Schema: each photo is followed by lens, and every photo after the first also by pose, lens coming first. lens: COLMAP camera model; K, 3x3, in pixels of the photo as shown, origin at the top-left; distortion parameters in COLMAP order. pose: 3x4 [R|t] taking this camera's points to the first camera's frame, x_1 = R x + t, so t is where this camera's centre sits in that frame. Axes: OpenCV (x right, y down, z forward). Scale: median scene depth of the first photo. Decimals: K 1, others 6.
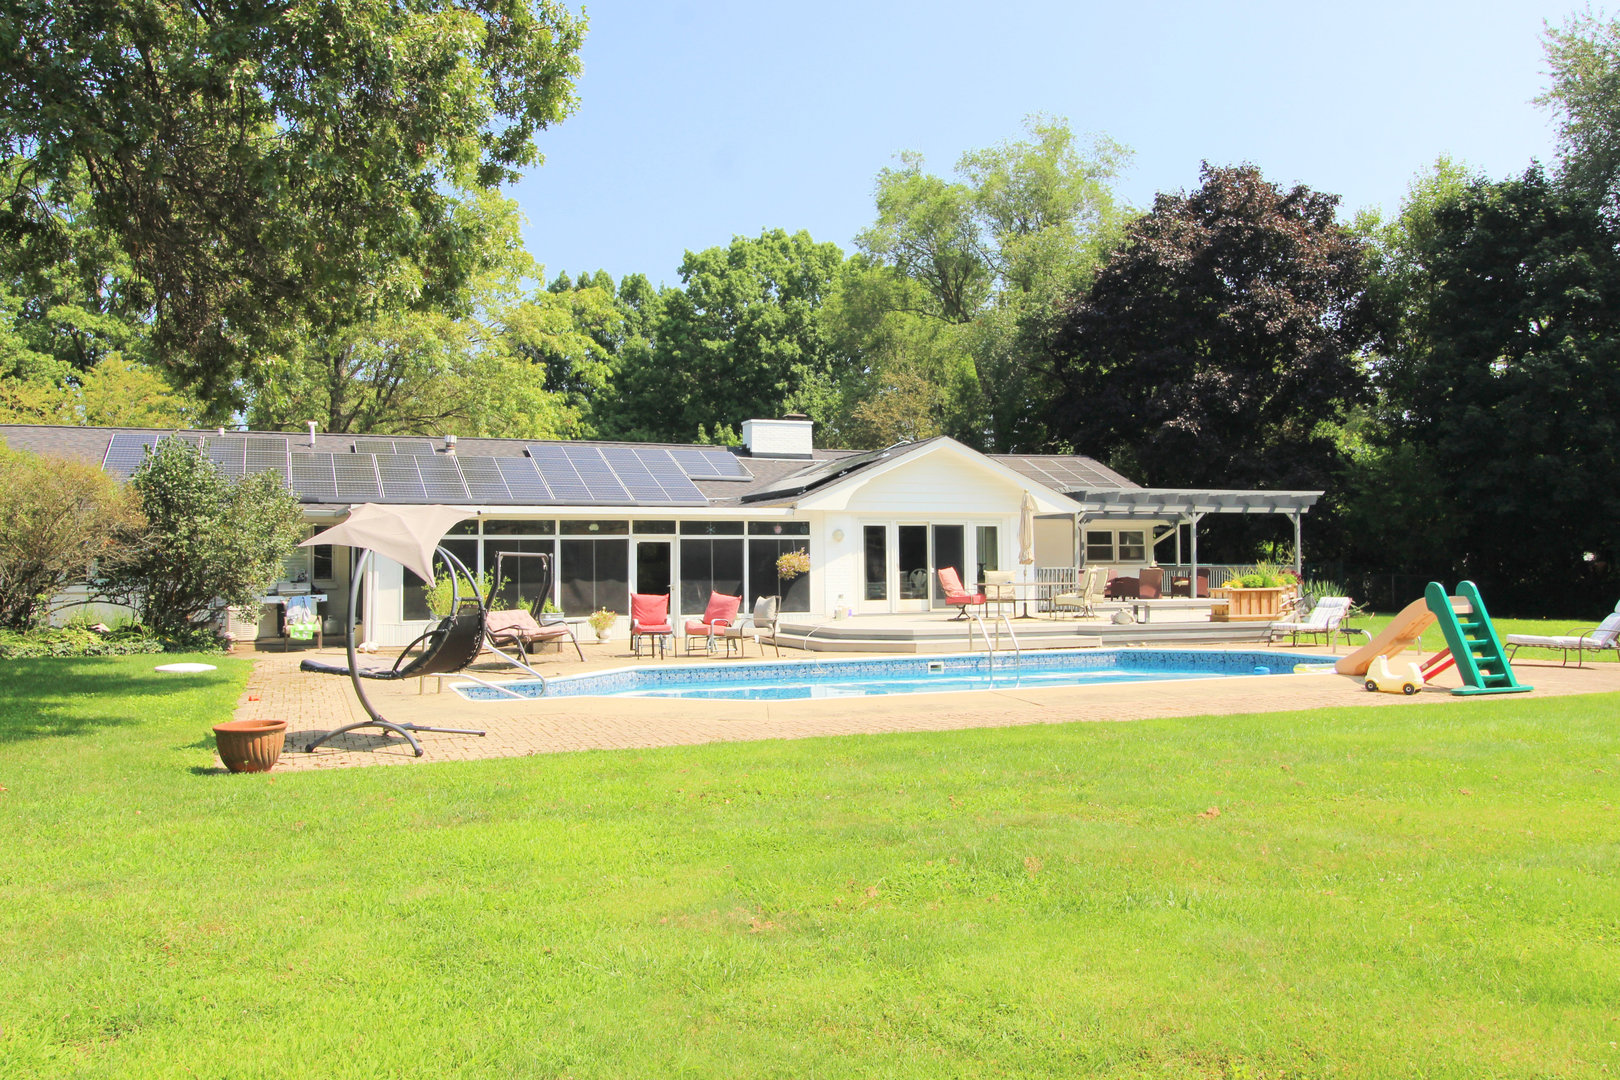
lens RADIAL K [[1296.8, 0, 810.0], [0, 1296.8, 540.0], [0, 0, 1]] dist [-0.001042, -0.001778]
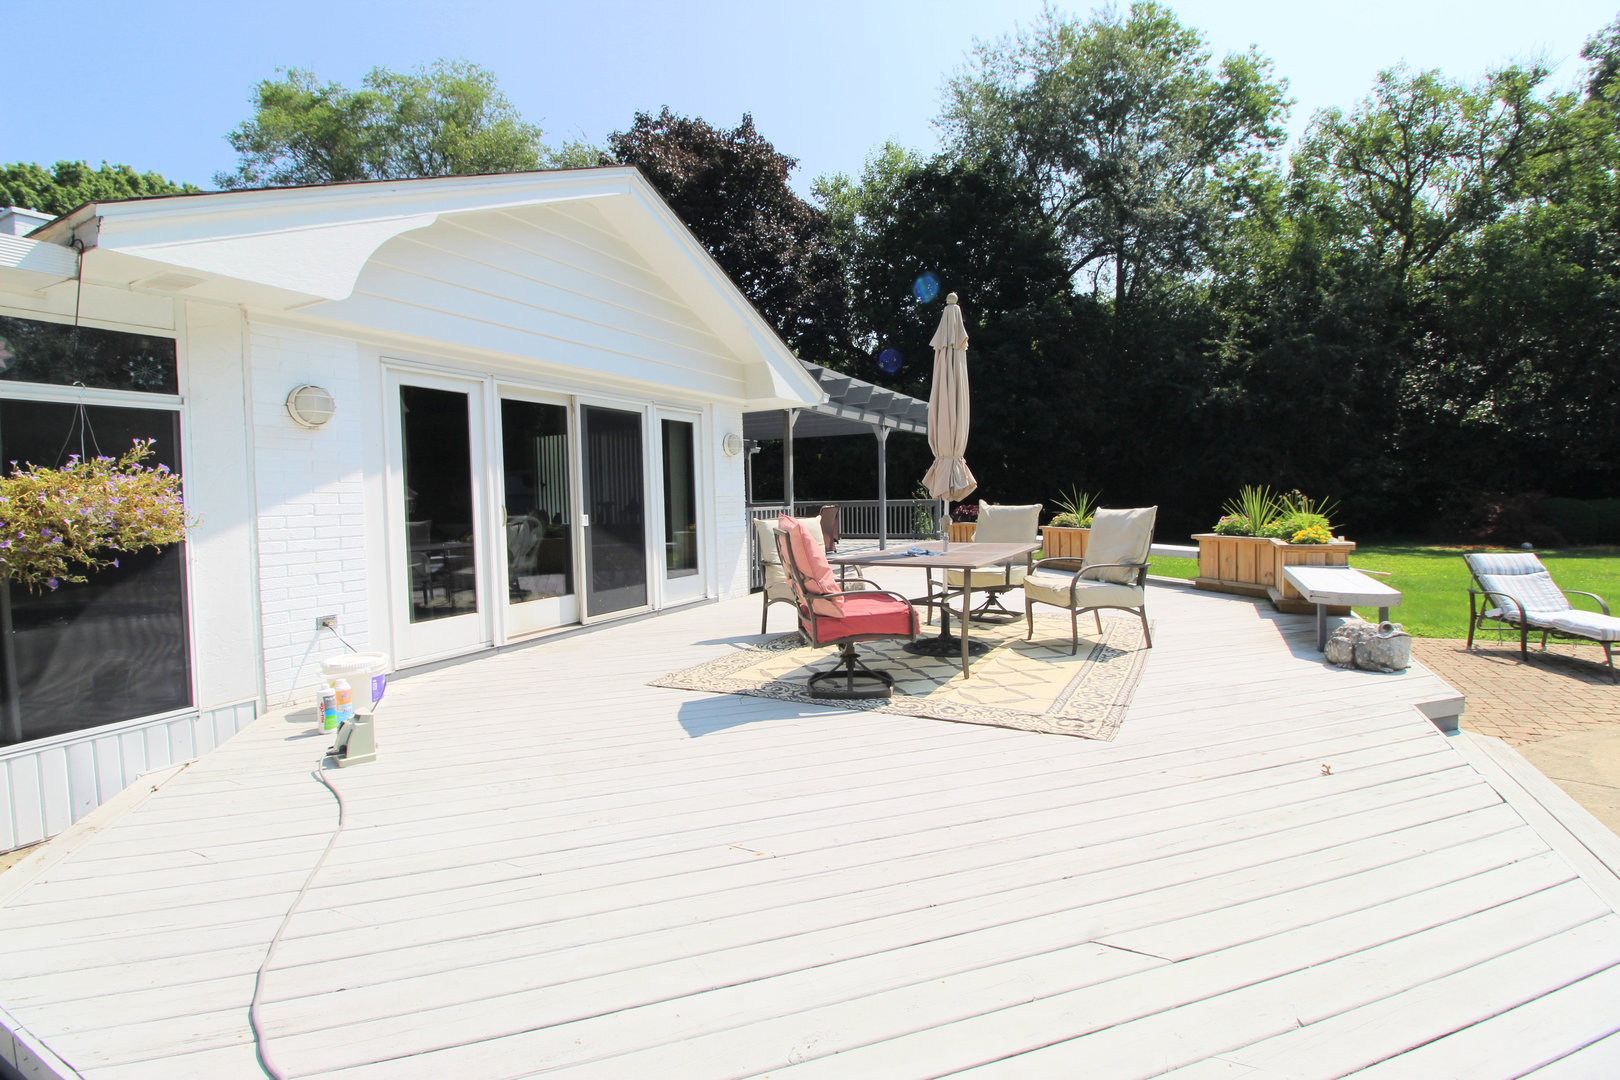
lens RADIAL K [[750.4, 0, 808.0], [0, 750.4, 525.0], [0, 0, 1]] dist [-0.000258, -0.011991]
pose [[0.763774, -0.034335, 0.644569, -0.000695], [0.005273, 0.998883, 0.046960, 0.014301], [-0.645462, -0.032468, 0.763102, 0.784507]]
